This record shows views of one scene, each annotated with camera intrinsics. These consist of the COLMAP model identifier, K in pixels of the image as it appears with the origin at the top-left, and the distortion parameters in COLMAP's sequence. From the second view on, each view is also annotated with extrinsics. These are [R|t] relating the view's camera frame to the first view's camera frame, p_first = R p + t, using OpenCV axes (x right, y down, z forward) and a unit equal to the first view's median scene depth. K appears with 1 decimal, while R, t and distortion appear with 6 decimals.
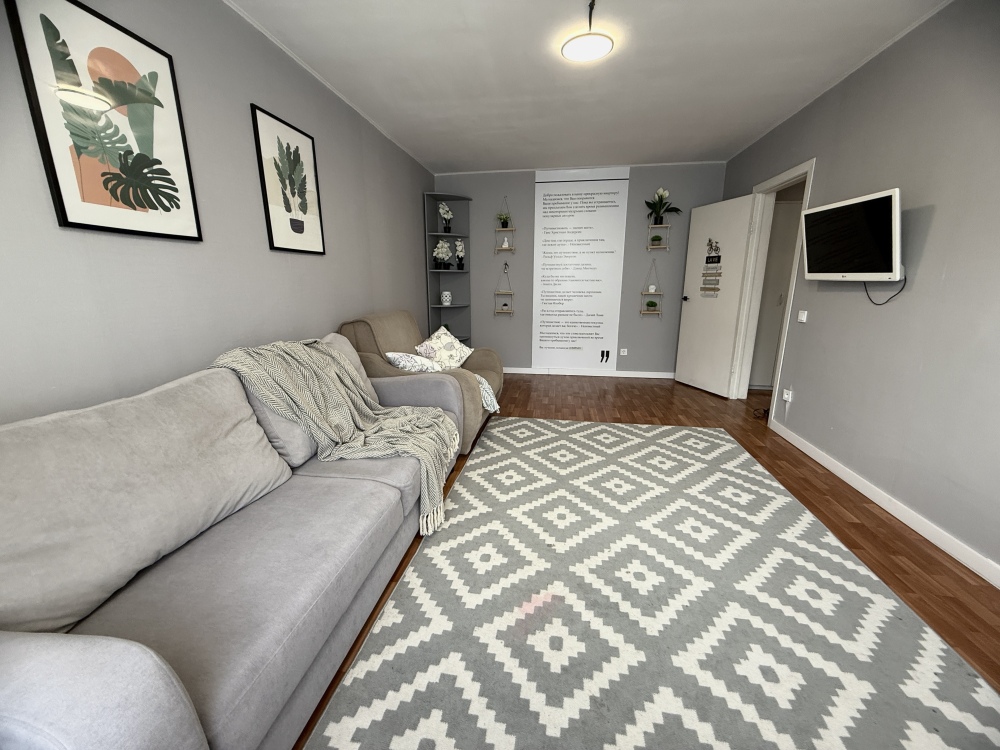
lens RADIAL K [[399.5, 0, 497.0], [0, 399.5, 374.1], [0, 0, 1]] dist [-0.000305, 0.000044]
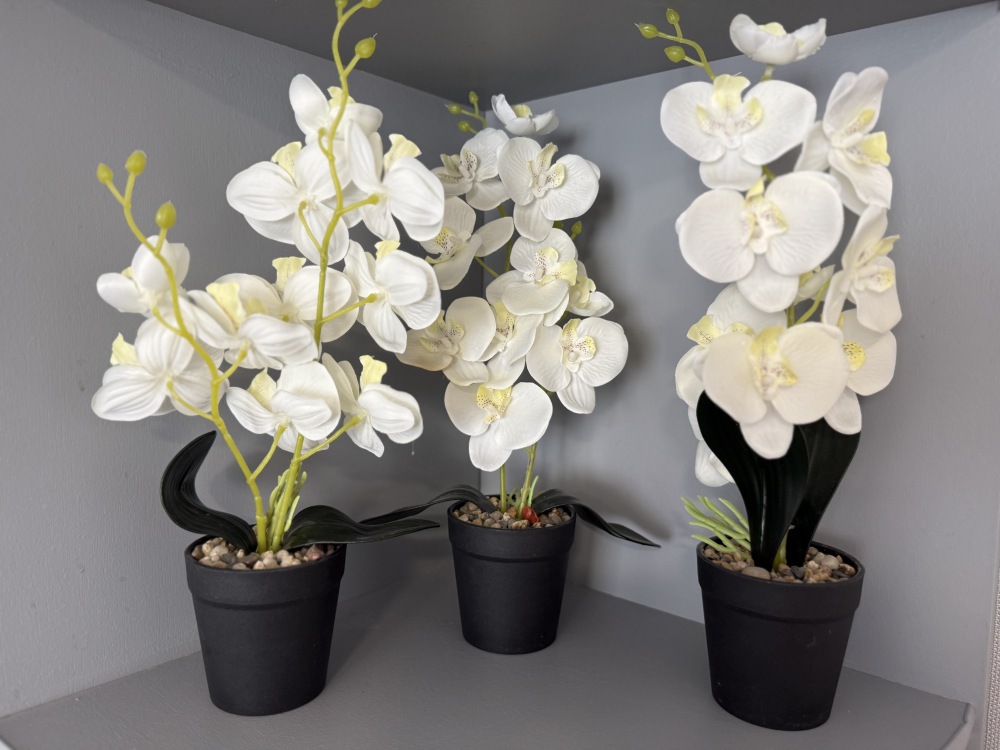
lens RADIAL K [[701.9, 0, 500.2], [0, 701.9, 379.7], [0, 0, 1]] dist [0.099690, -0.167944]
pose [[0.858808, 0.055862, -0.509244, -0.140374], [-0.130711, 0.985030, -0.112382, -0.511750], [0.495343, 0.163078, 0.853253, 1.641294]]
